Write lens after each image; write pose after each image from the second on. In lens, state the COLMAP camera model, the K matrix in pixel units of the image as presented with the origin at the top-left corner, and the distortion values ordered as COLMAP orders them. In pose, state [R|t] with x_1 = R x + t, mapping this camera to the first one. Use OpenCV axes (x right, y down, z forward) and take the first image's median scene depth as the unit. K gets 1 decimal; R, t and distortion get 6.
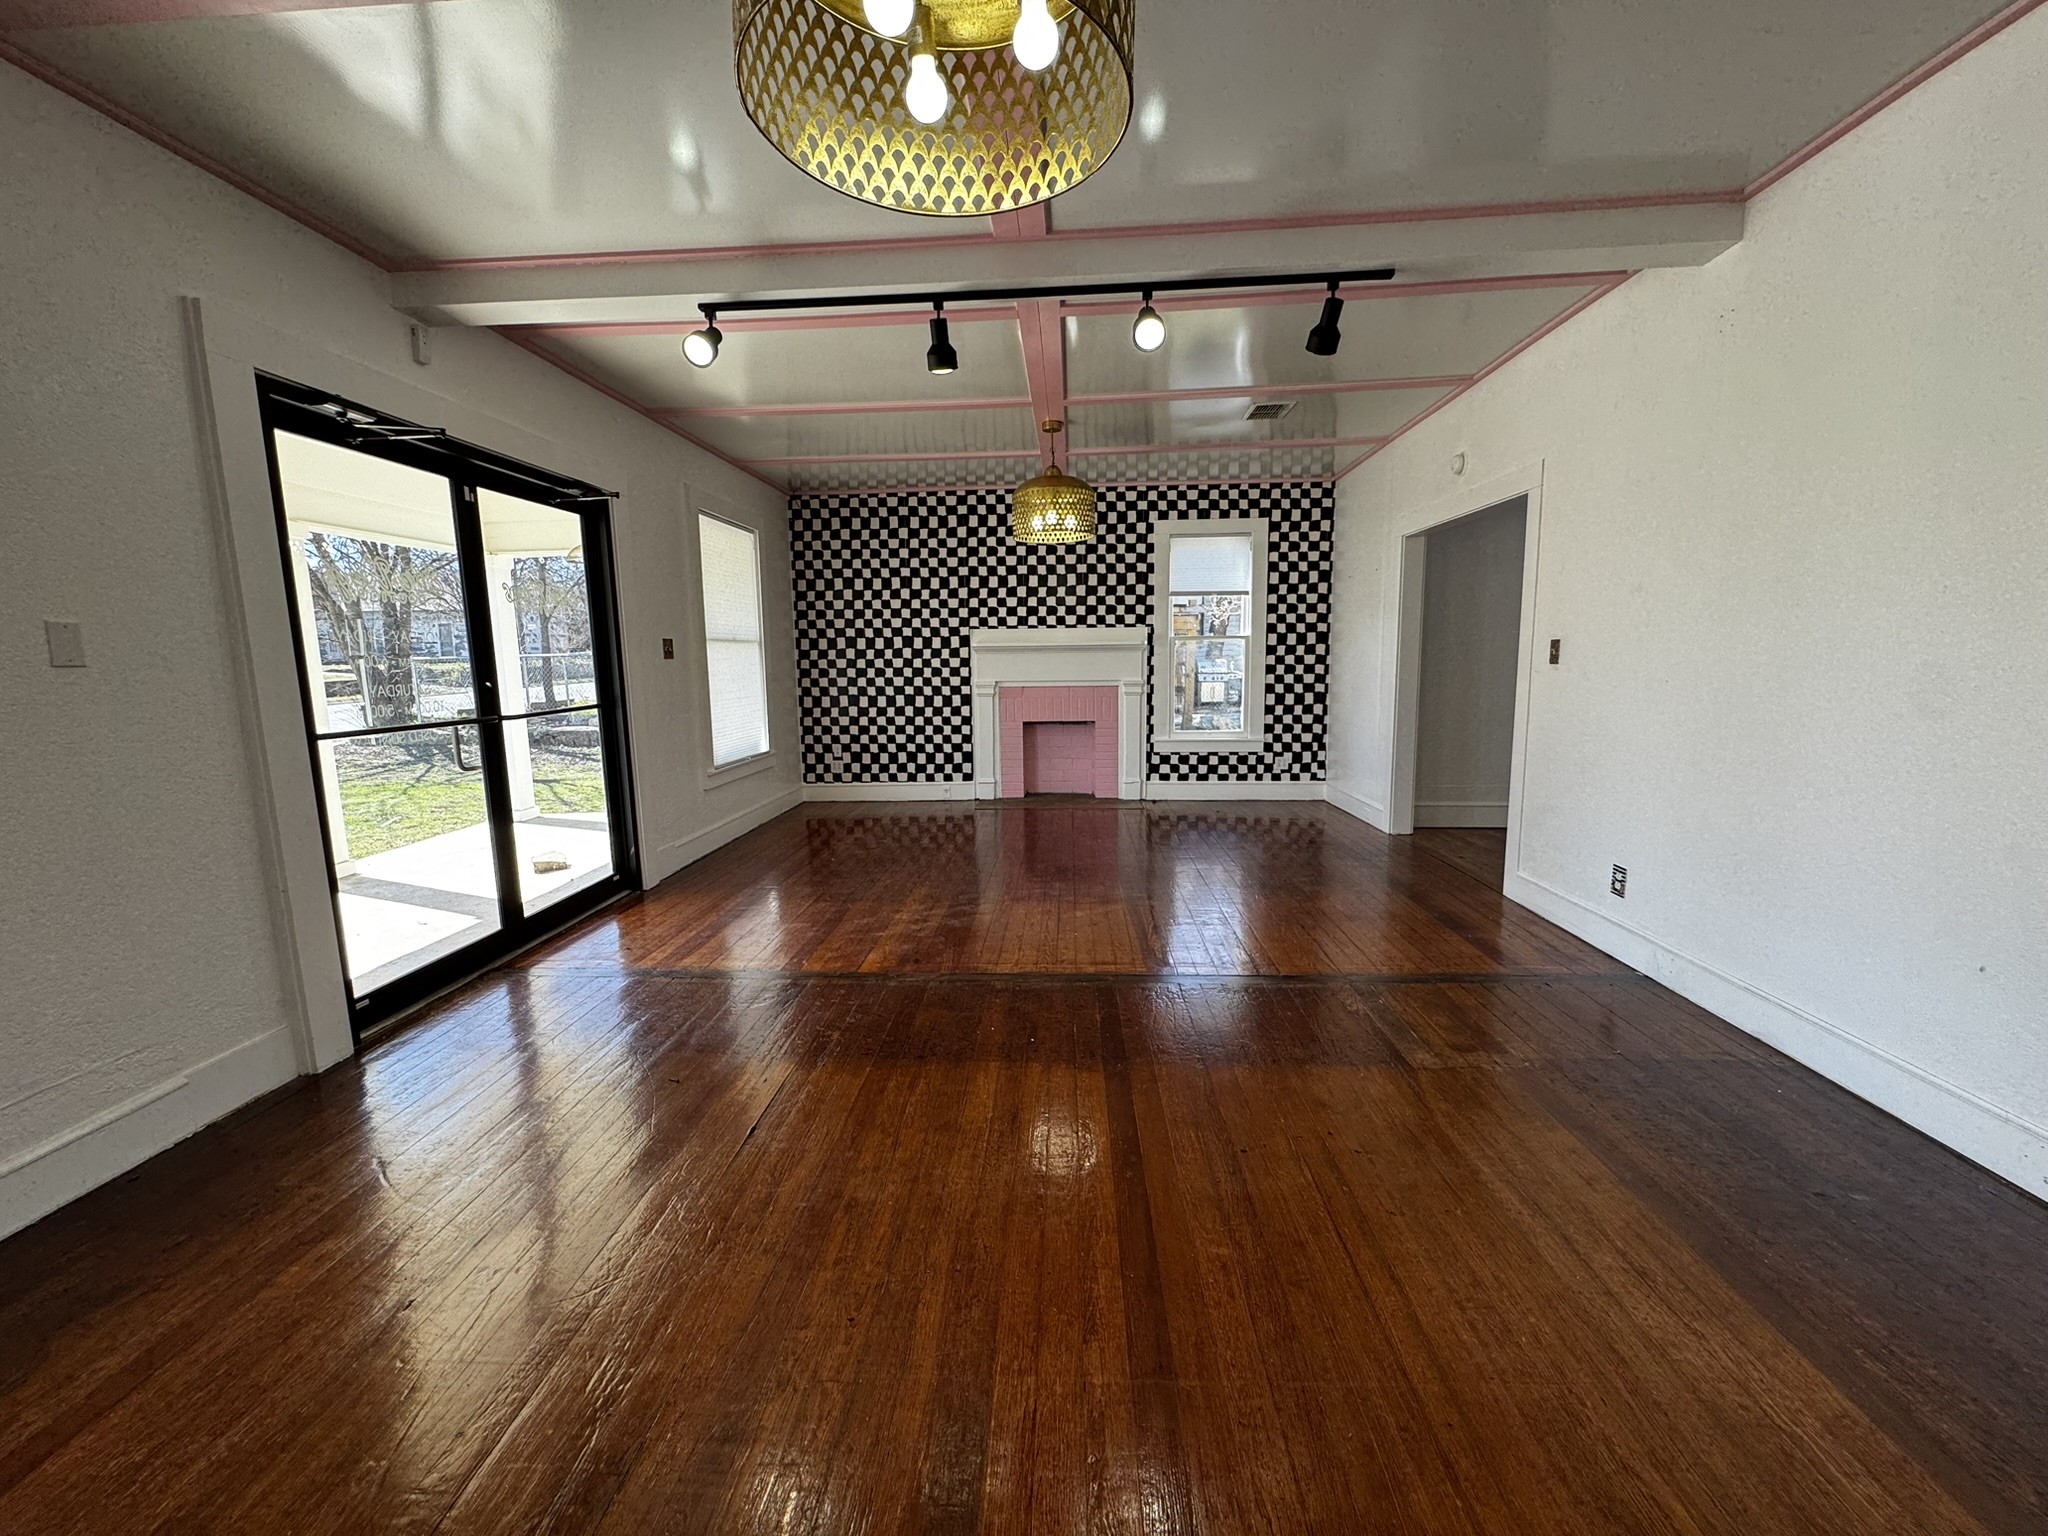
lens RADIAL K [[817.4, 0, 1024.0], [0, 817.4, 768.0], [0, 0, 1]] dist [0.000168, 0.000022]
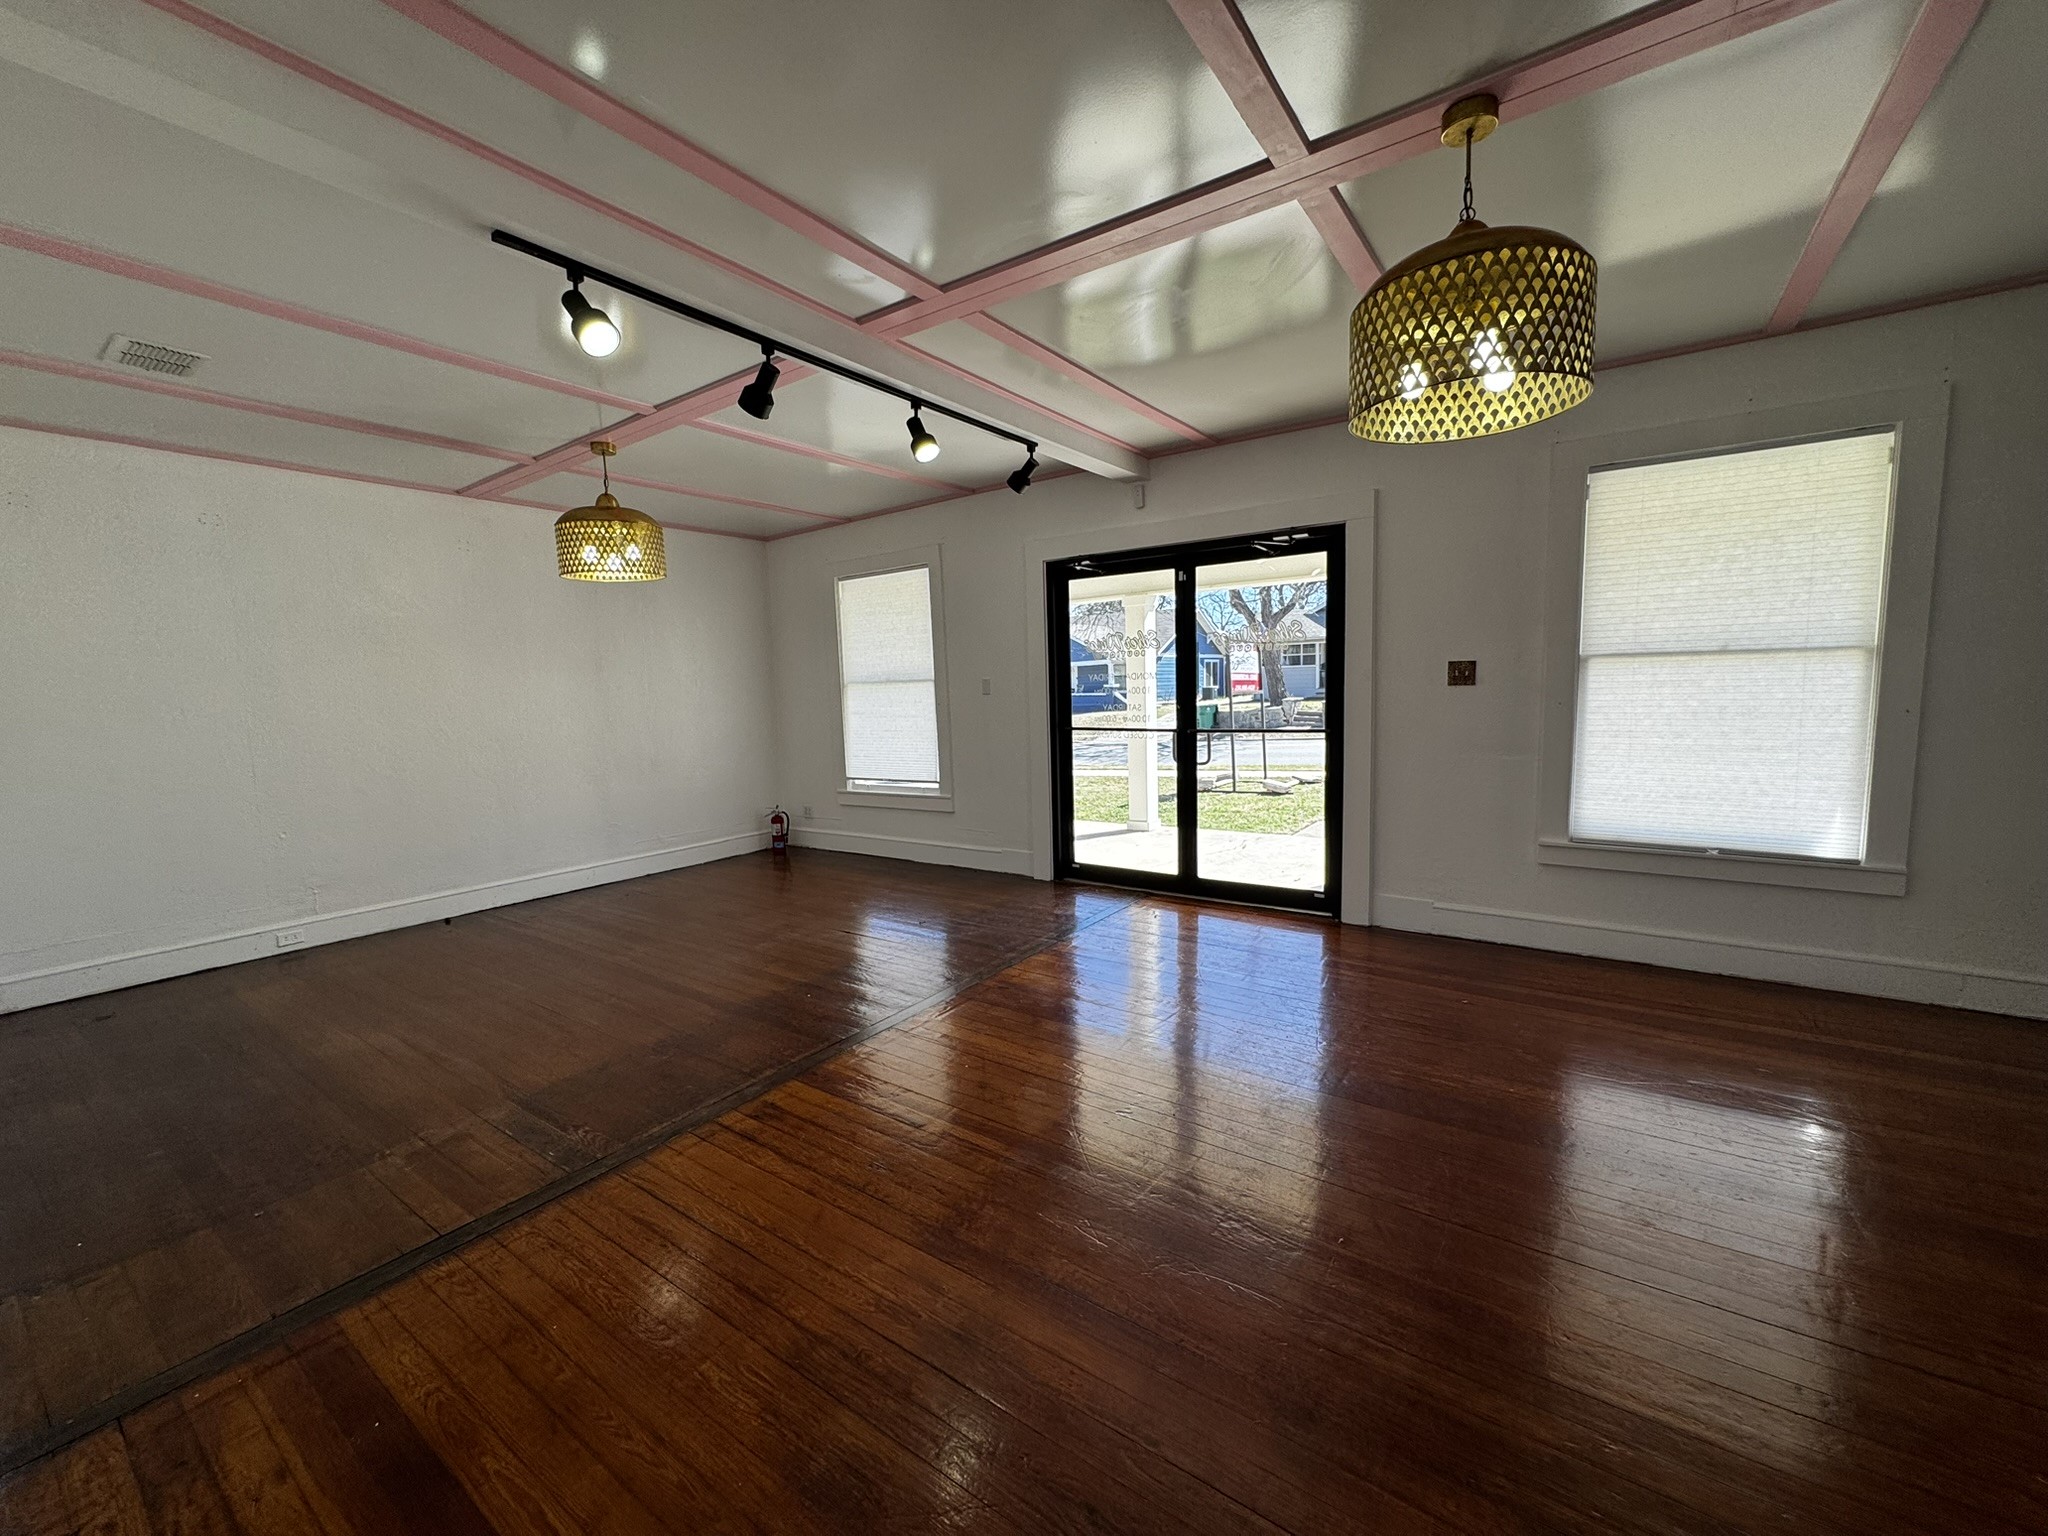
lens RADIAL K [[817.4, 0, 1024.0], [0, 817.4, 768.0], [0, 0, 1]] dist [0.000168, 0.000022]
pose [[-0.522519, 0.128332, -0.842915, 0.670462], [-0.077440, 0.977379, 0.196808, -0.241641], [0.849104, 0.168111, -0.500761, 1.408058]]
